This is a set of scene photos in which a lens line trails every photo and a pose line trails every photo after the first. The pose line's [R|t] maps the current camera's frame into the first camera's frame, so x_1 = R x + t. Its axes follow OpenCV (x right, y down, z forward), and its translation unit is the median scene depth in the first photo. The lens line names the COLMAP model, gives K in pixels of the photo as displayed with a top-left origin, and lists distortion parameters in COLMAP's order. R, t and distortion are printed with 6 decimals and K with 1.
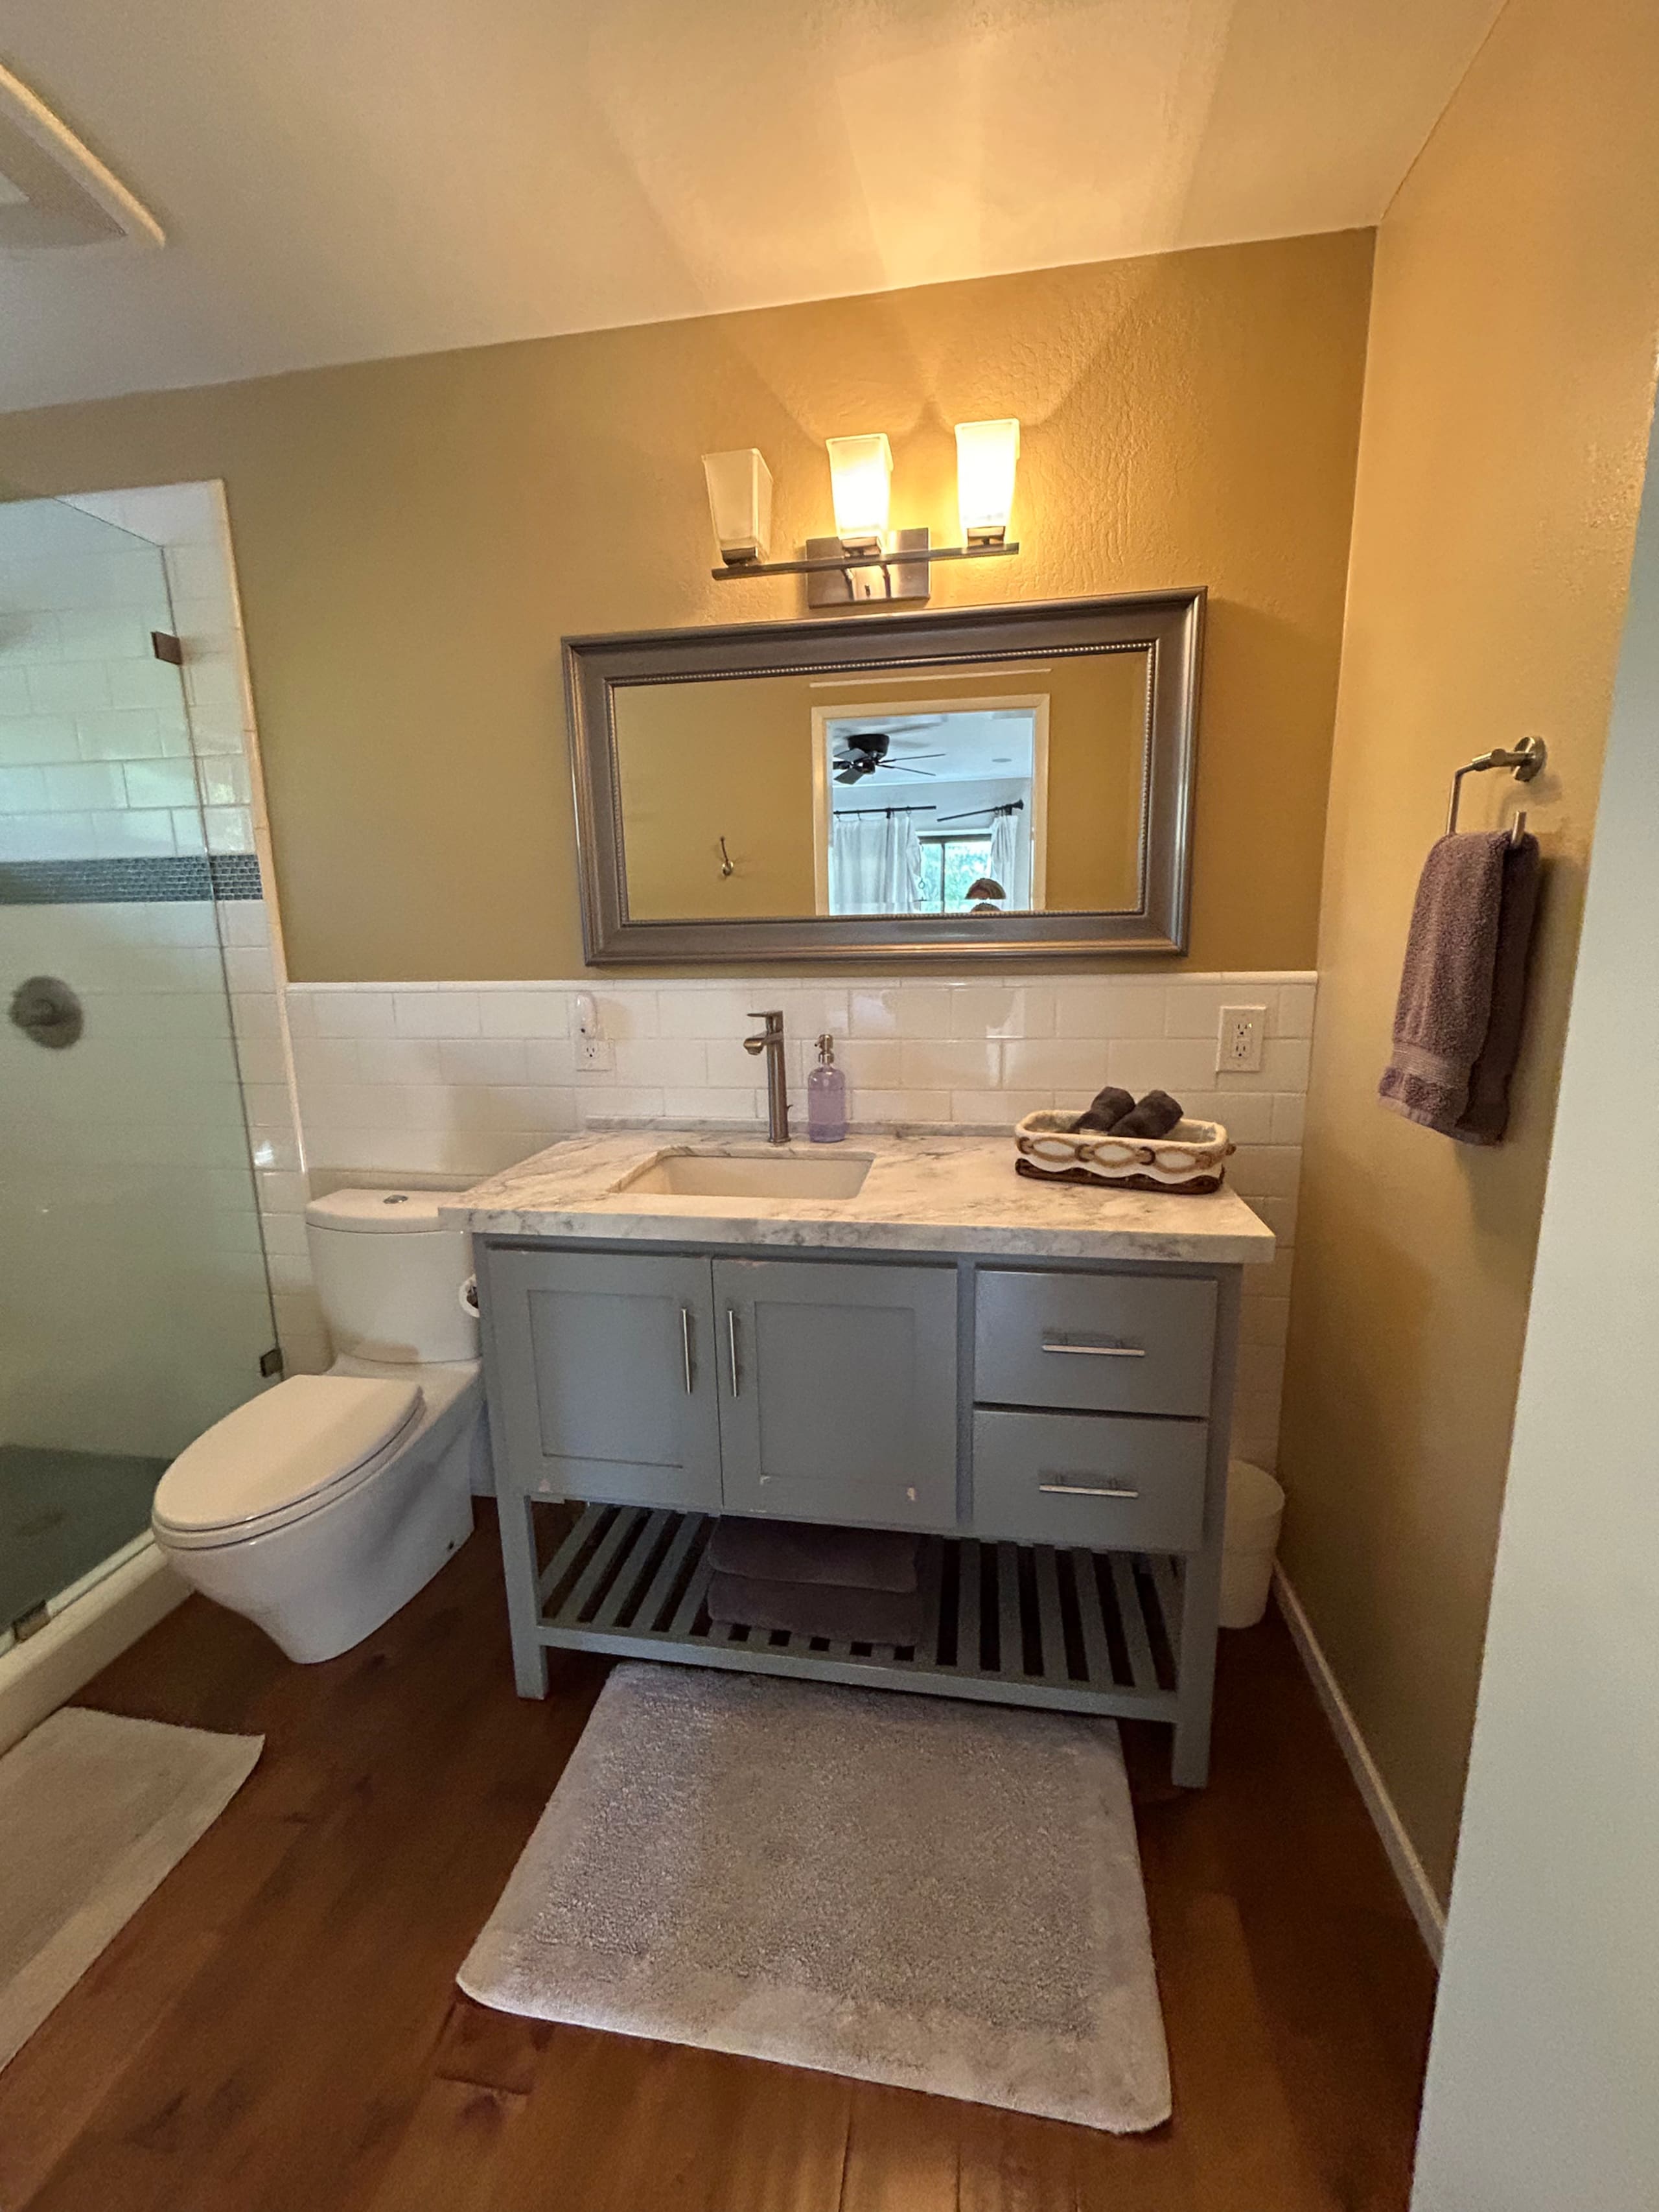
lens RADIAL K [[900.0, 0, 829.3], [0, 900.0, 1093.9], [0, 0, 1]] dist [0.000330, 0.000373]
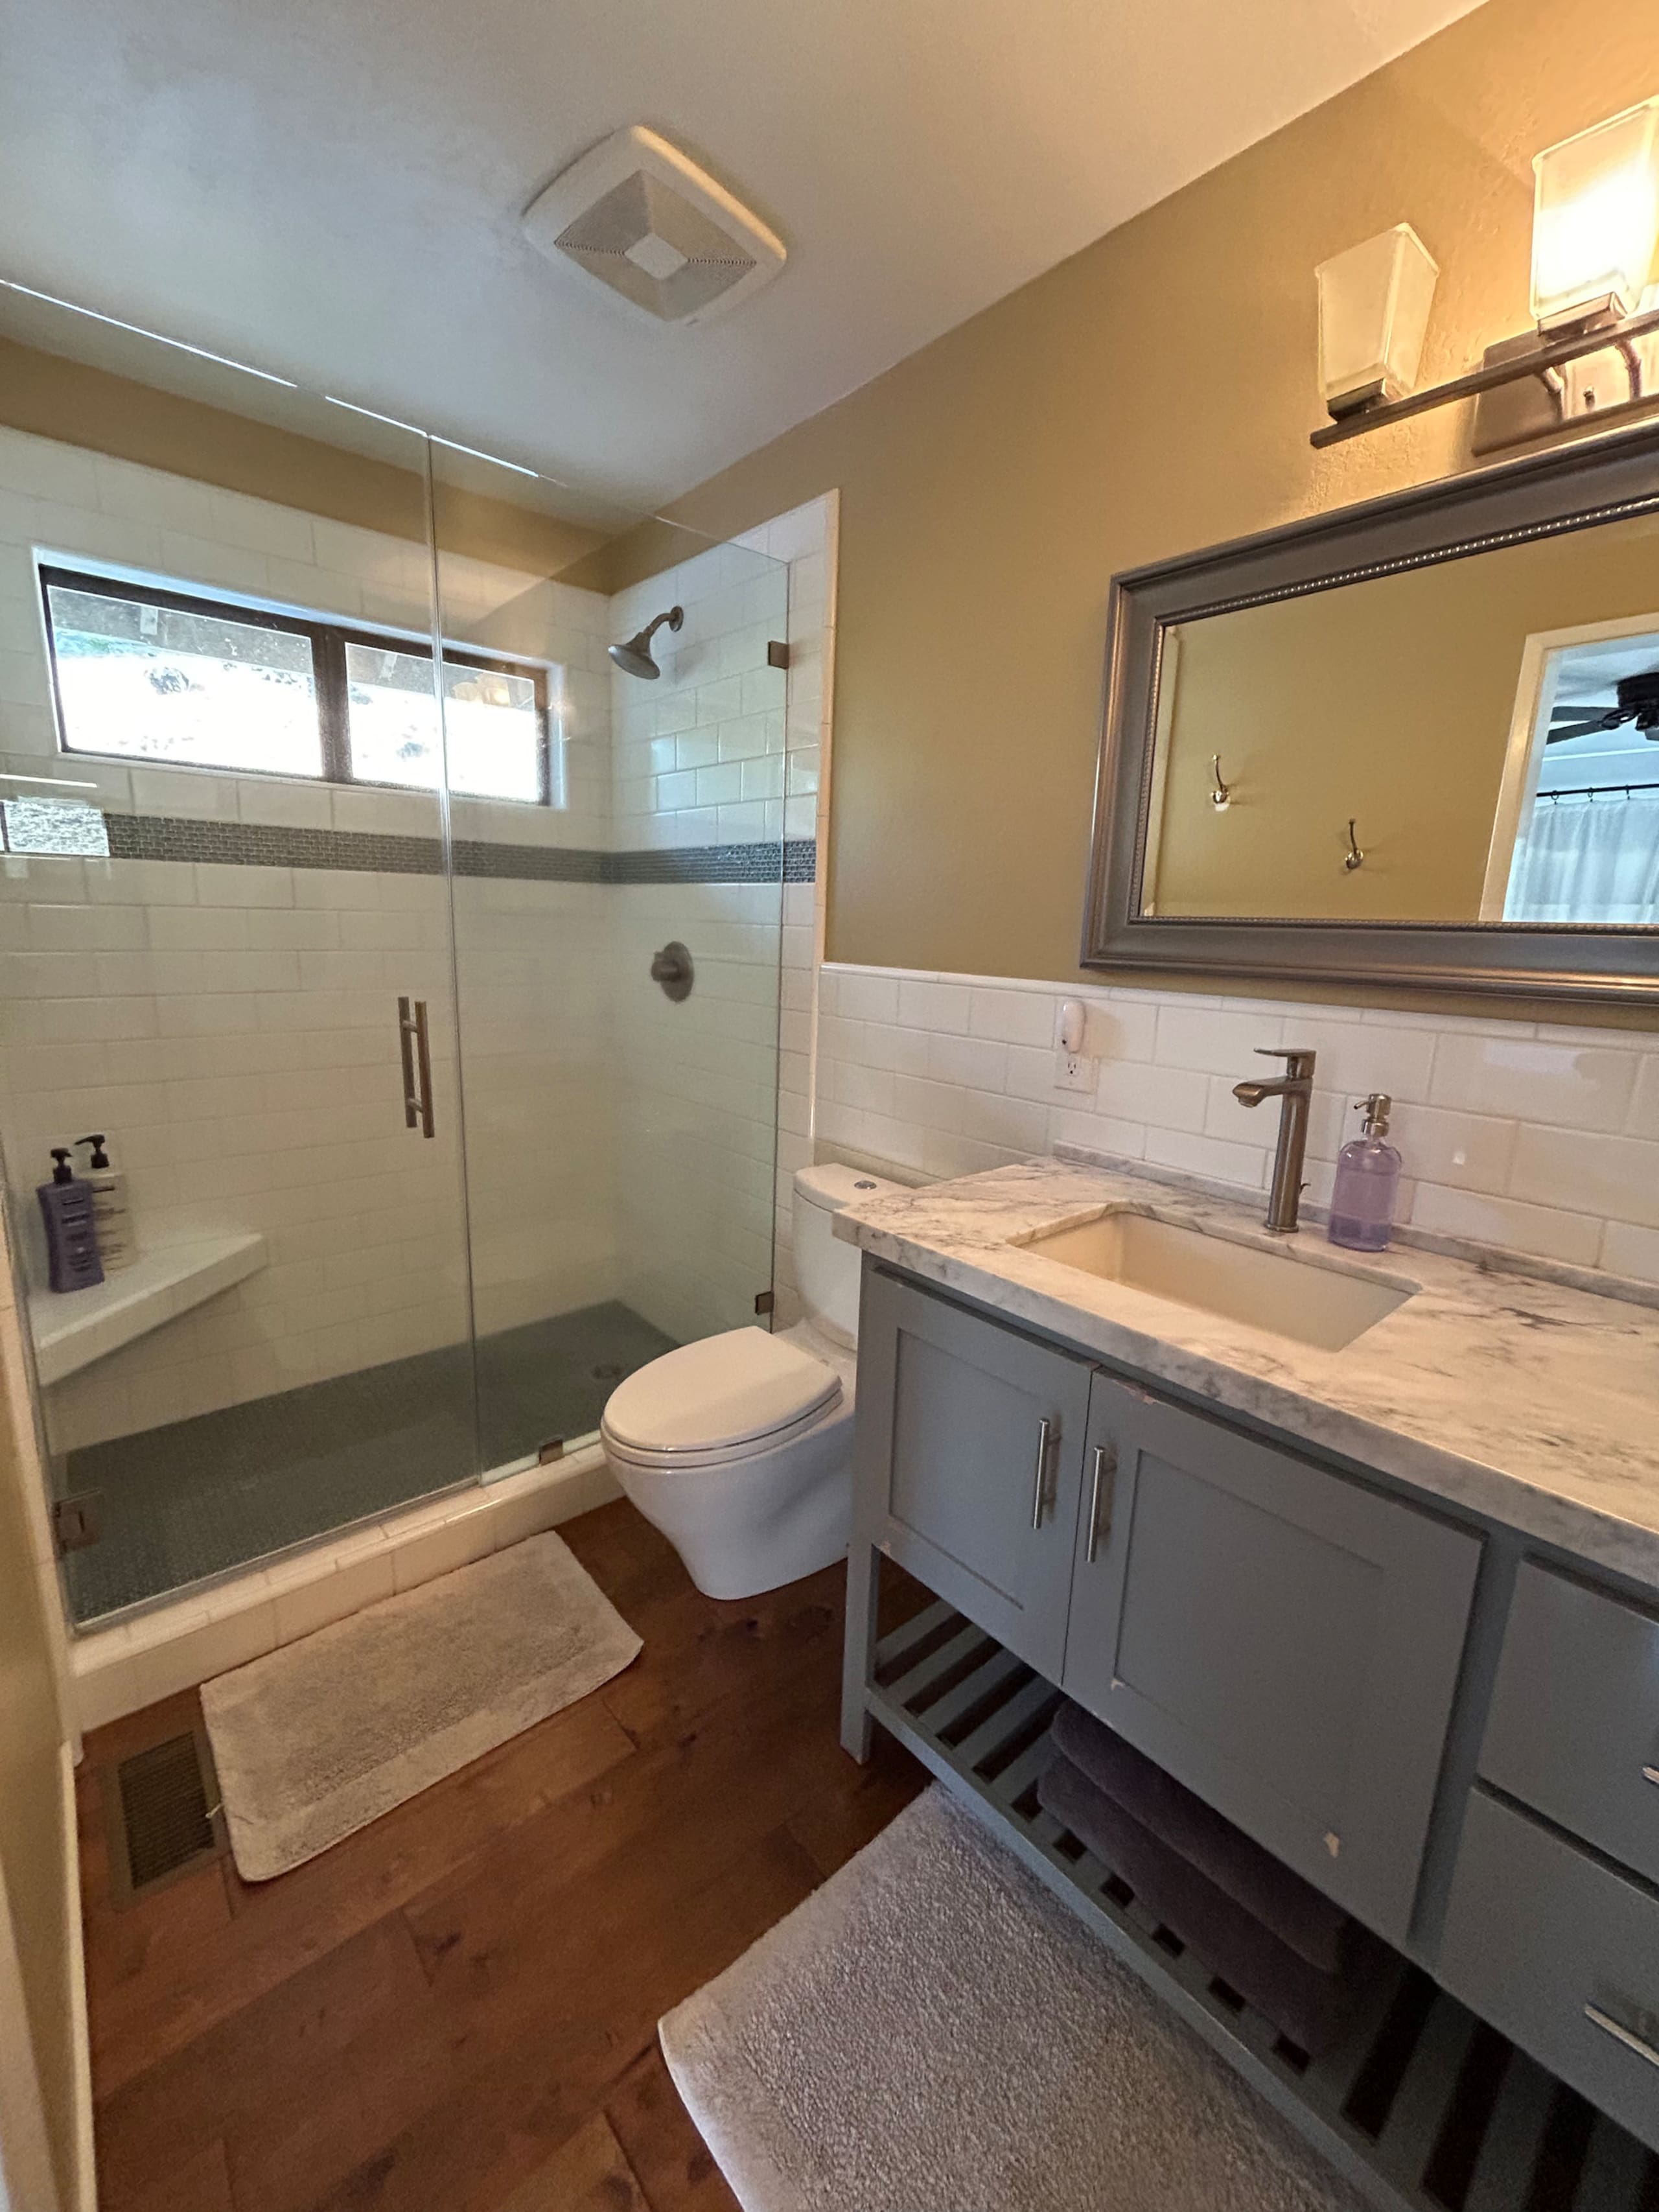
lens RADIAL K [[900.0, 0, 829.3], [0, 900.0, 1093.9], [0, 0, 1]] dist [0.000330, 0.000373]
pose [[0.769363, 0.163359, -0.617572, 0.102122], [-0.159308, 0.985270, 0.062159, -0.044349], [0.618629, 0.050561, 0.784054, 0.219312]]
